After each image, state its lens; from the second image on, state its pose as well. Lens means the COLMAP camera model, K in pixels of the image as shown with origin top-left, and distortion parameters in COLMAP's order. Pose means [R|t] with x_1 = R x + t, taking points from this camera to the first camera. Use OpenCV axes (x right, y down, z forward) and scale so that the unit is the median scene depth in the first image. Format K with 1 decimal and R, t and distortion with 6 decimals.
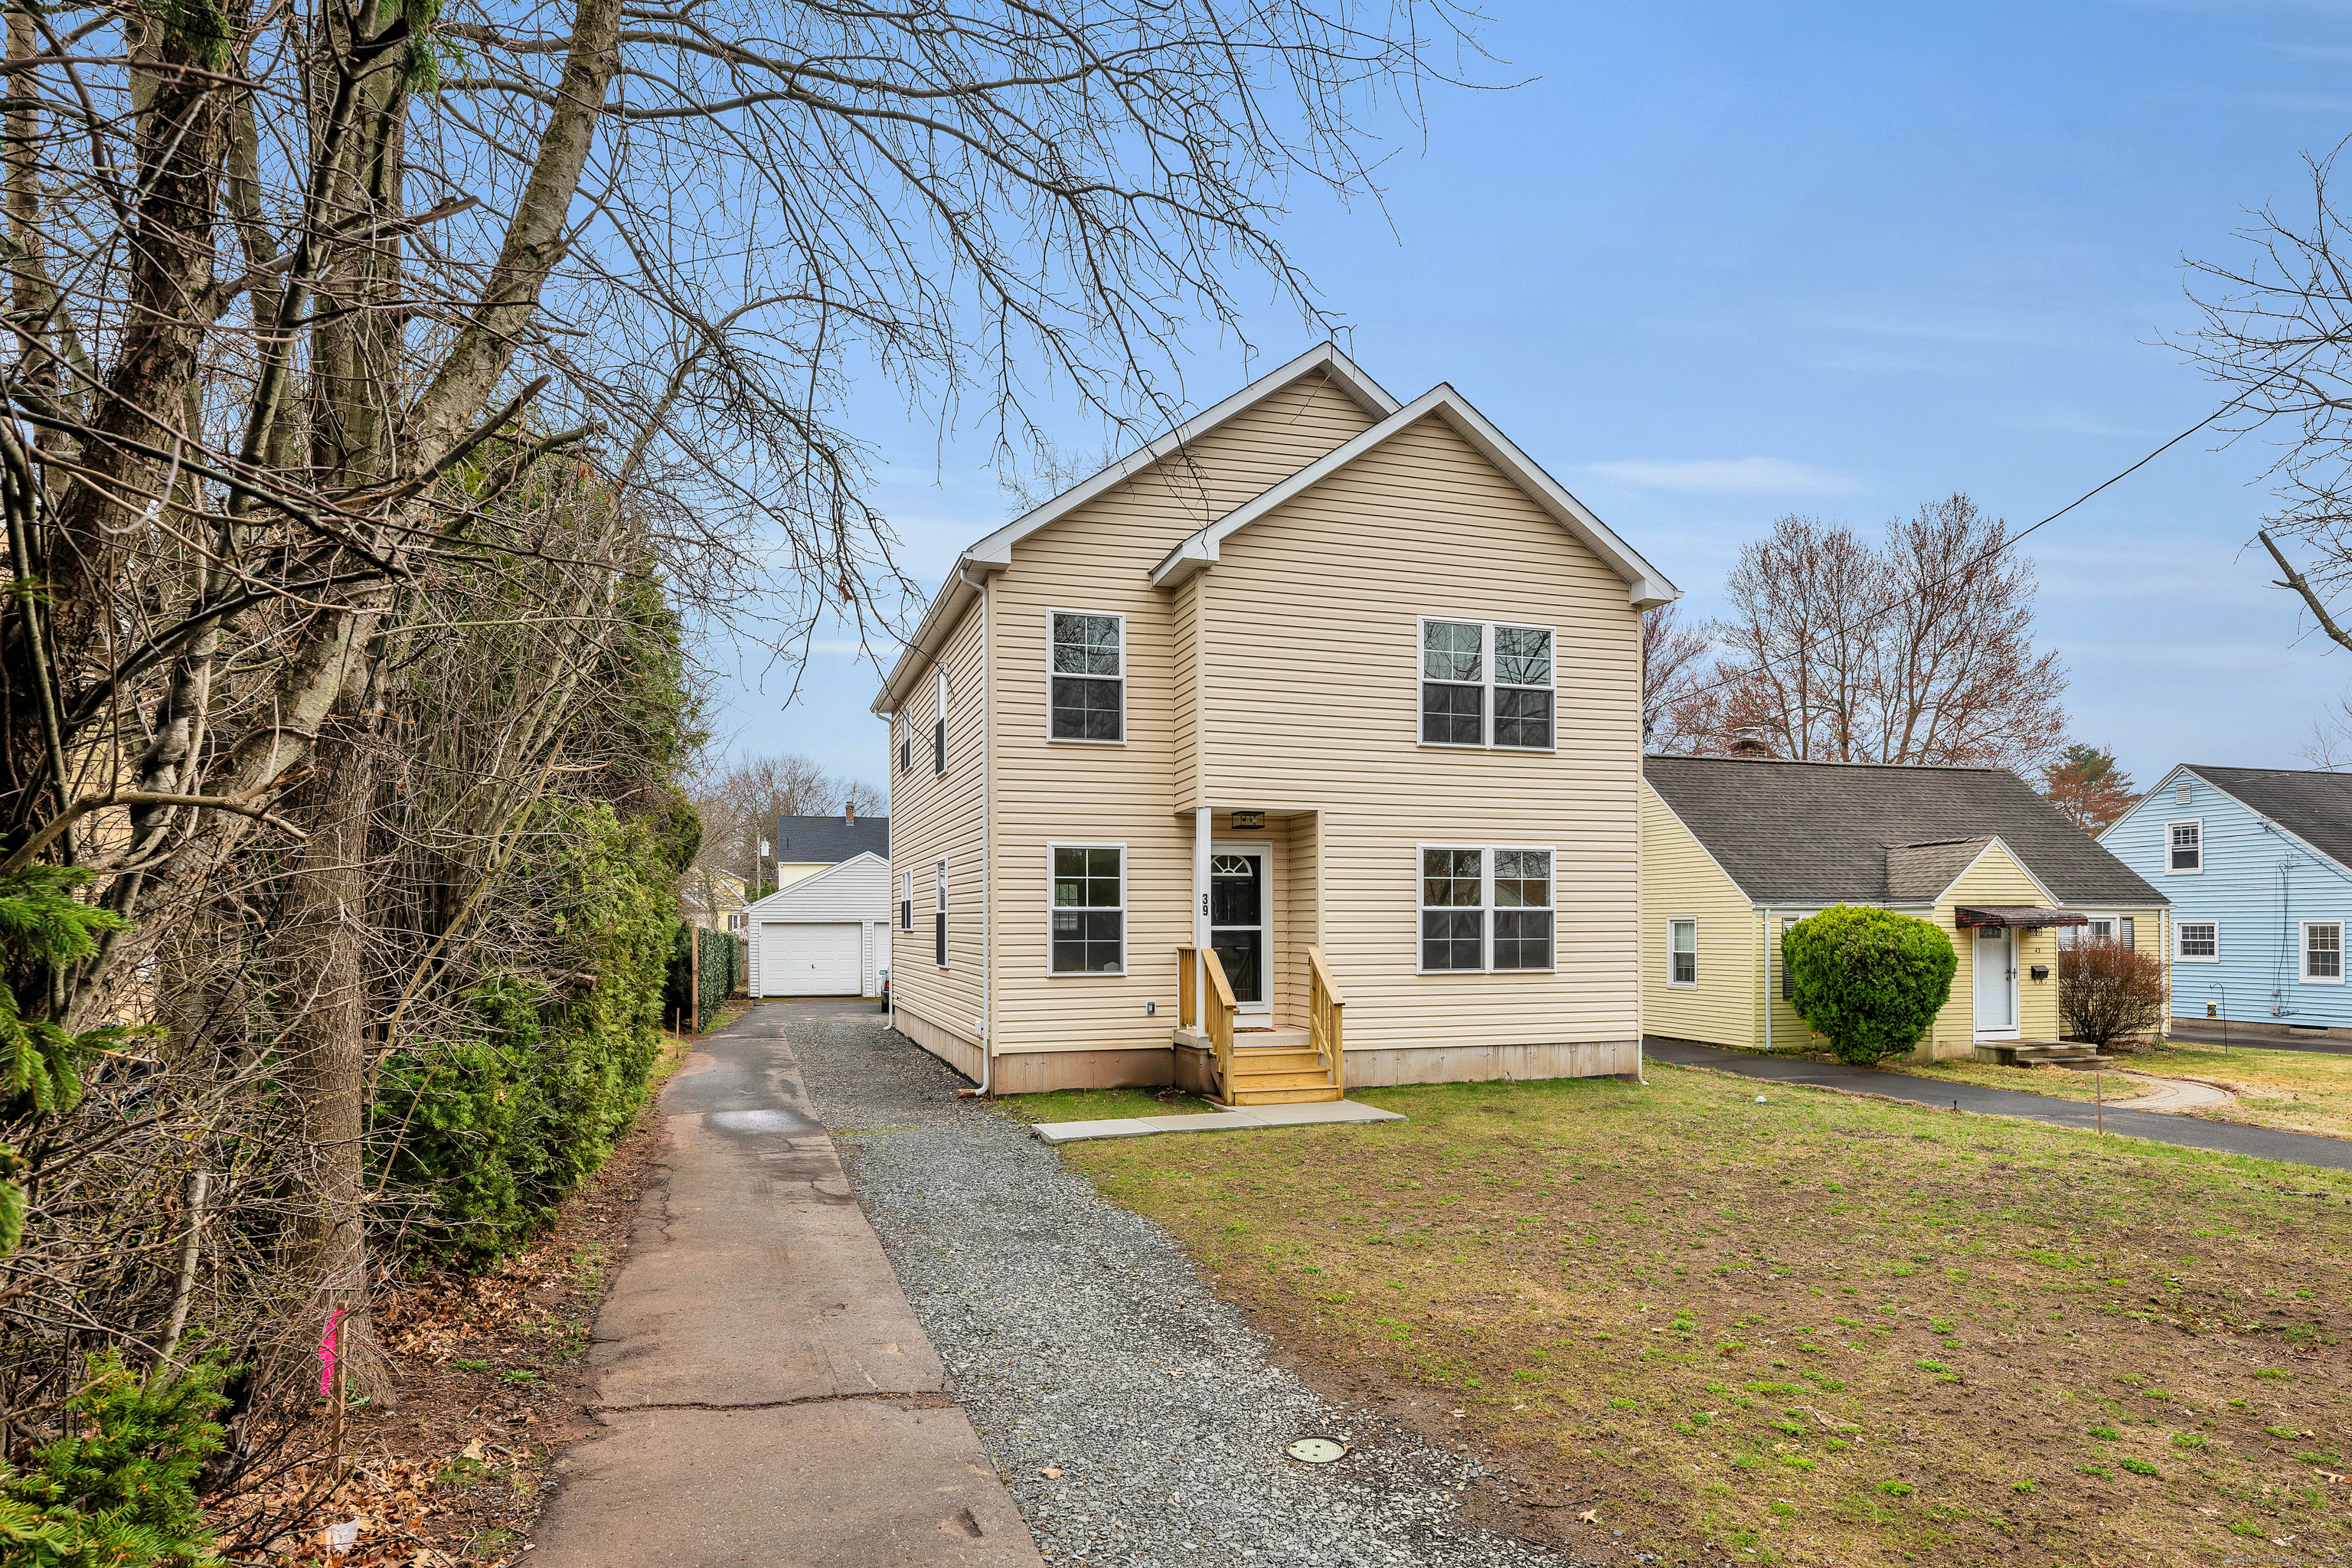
lens RADIAL K [[1124.7, 0, 1178.1], [0, 1124.7, 893.5], [0, 0, 1]] dist [-0.003886, -0.000773]
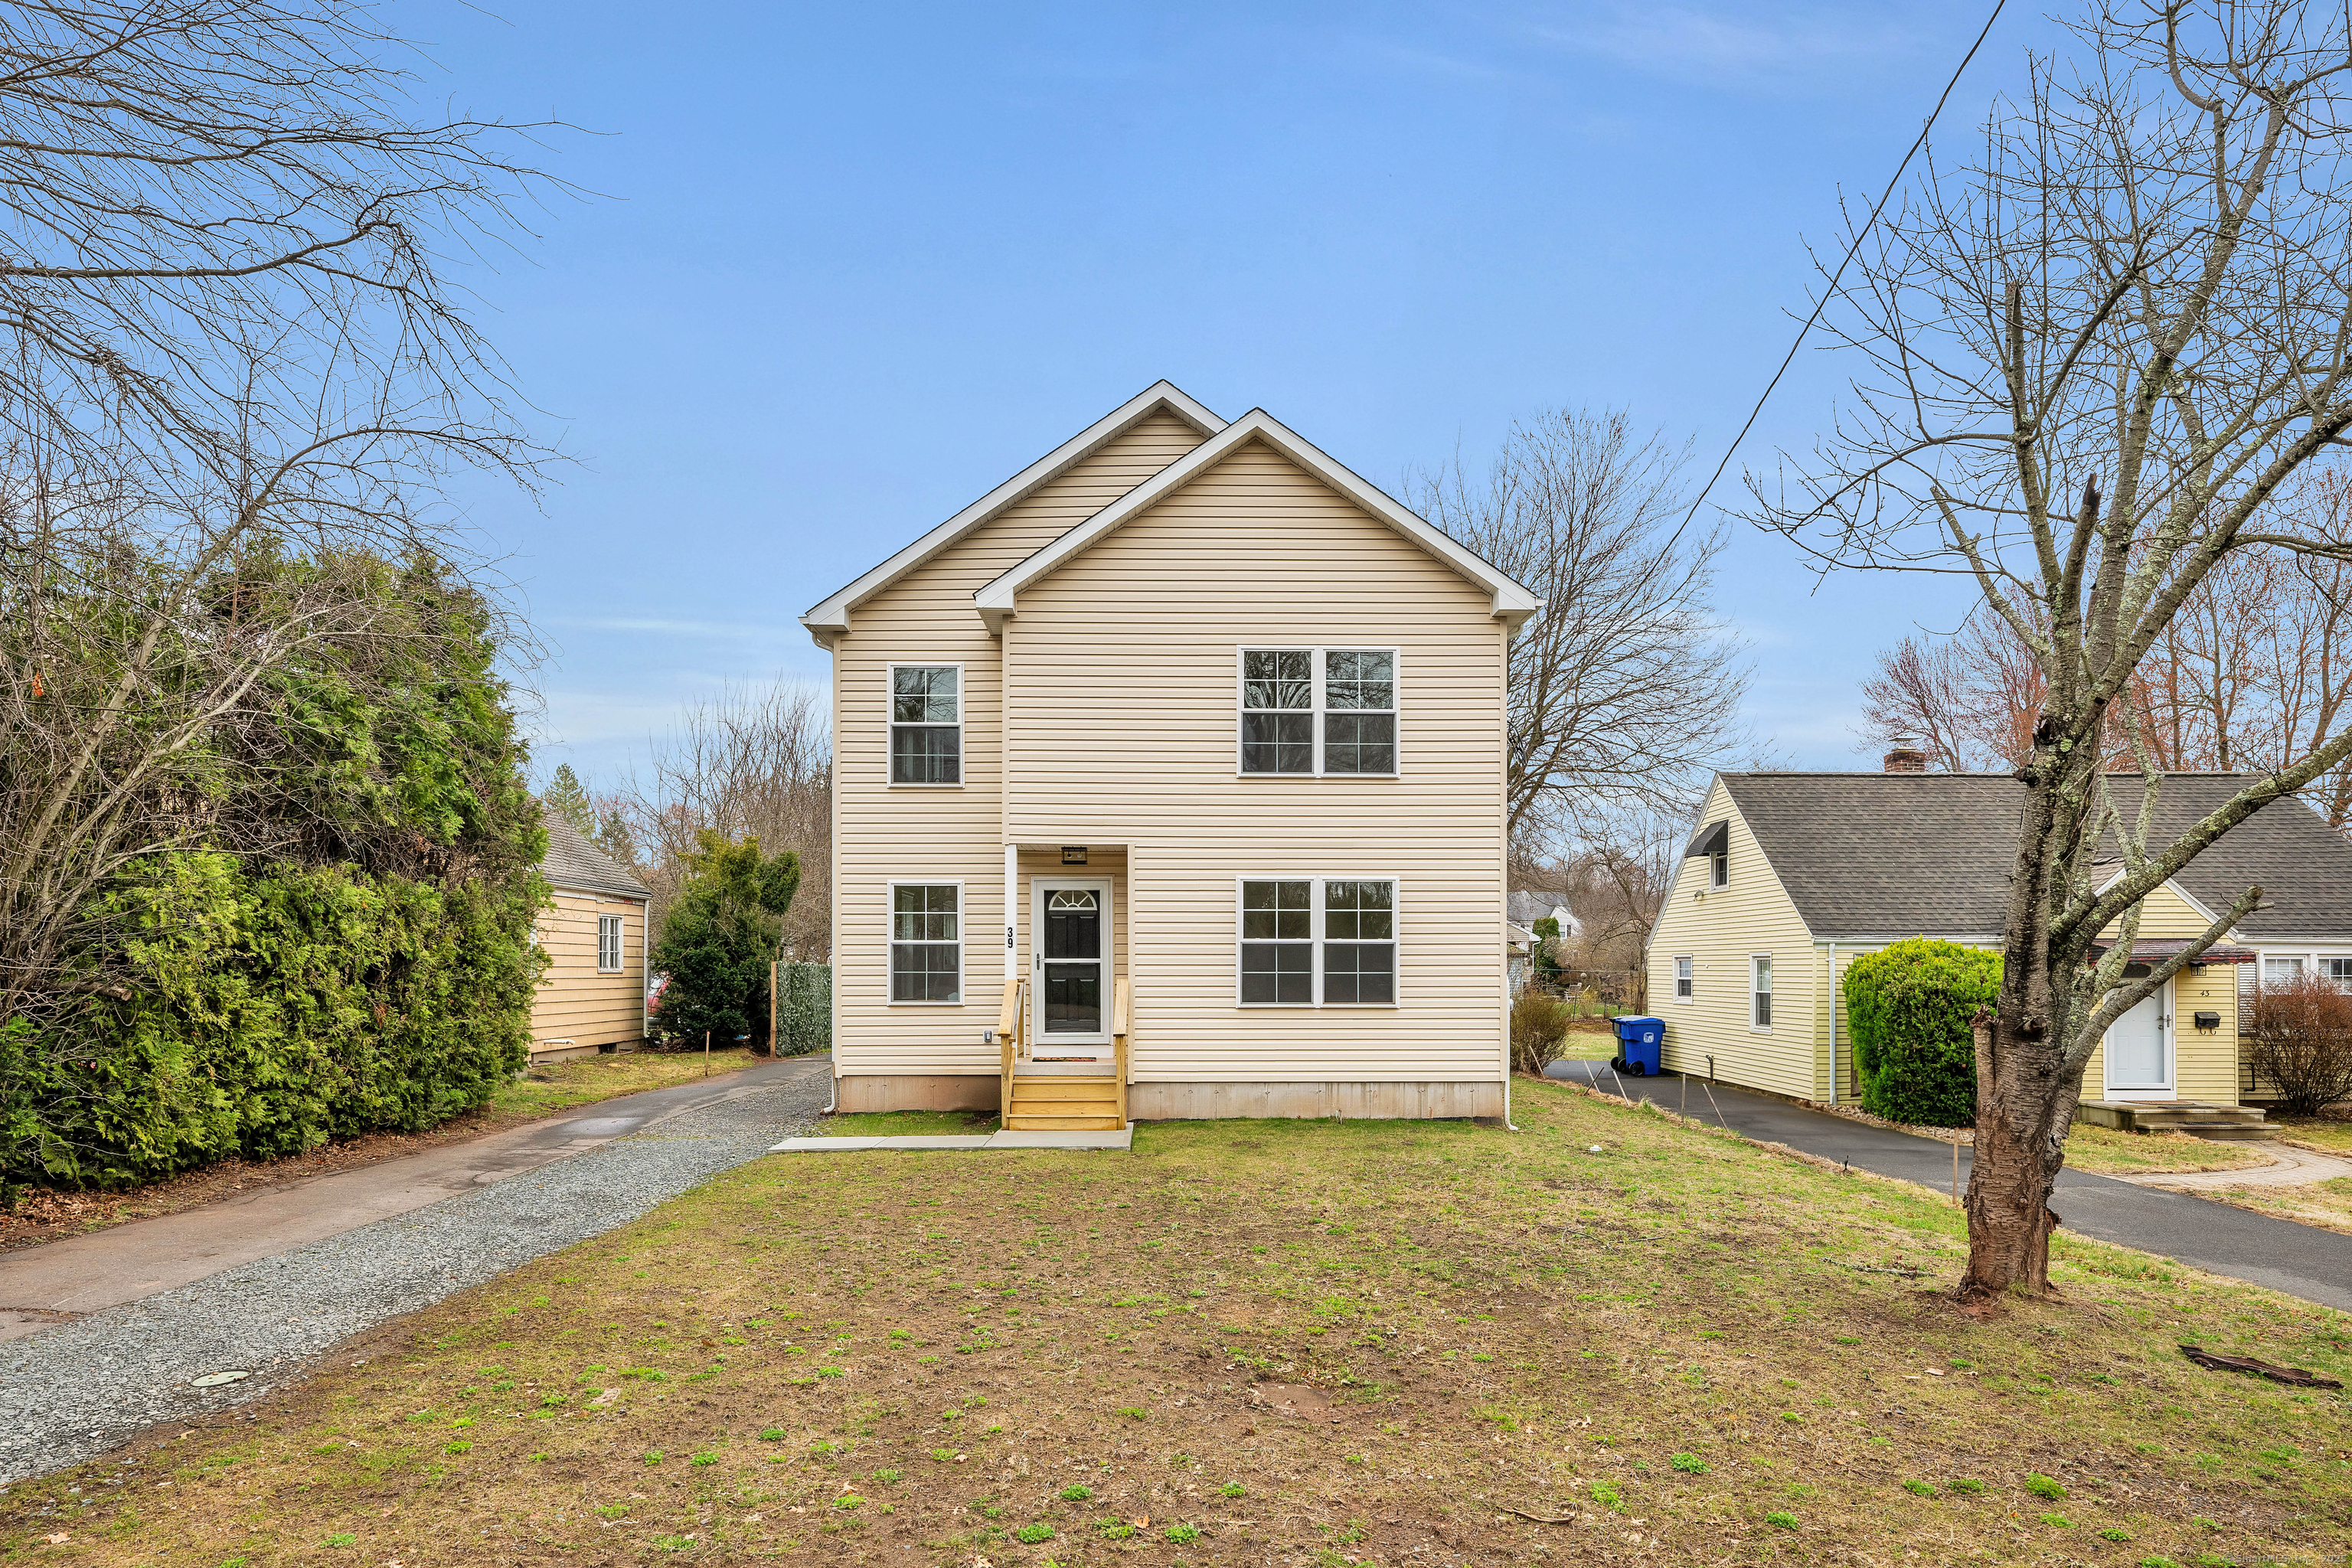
lens RADIAL K [[1128.3, 0, 1171.2], [0, 1128.3, 933.7], [0, 0, 1]] dist [-0.004622, -0.000849]
pose [[0.967117, -0.003598, -0.254306, 0.405058], [0.004045, 0.999991, 0.001232, 0.005240], [0.254300, -0.002220, 0.967123, 0.023278]]
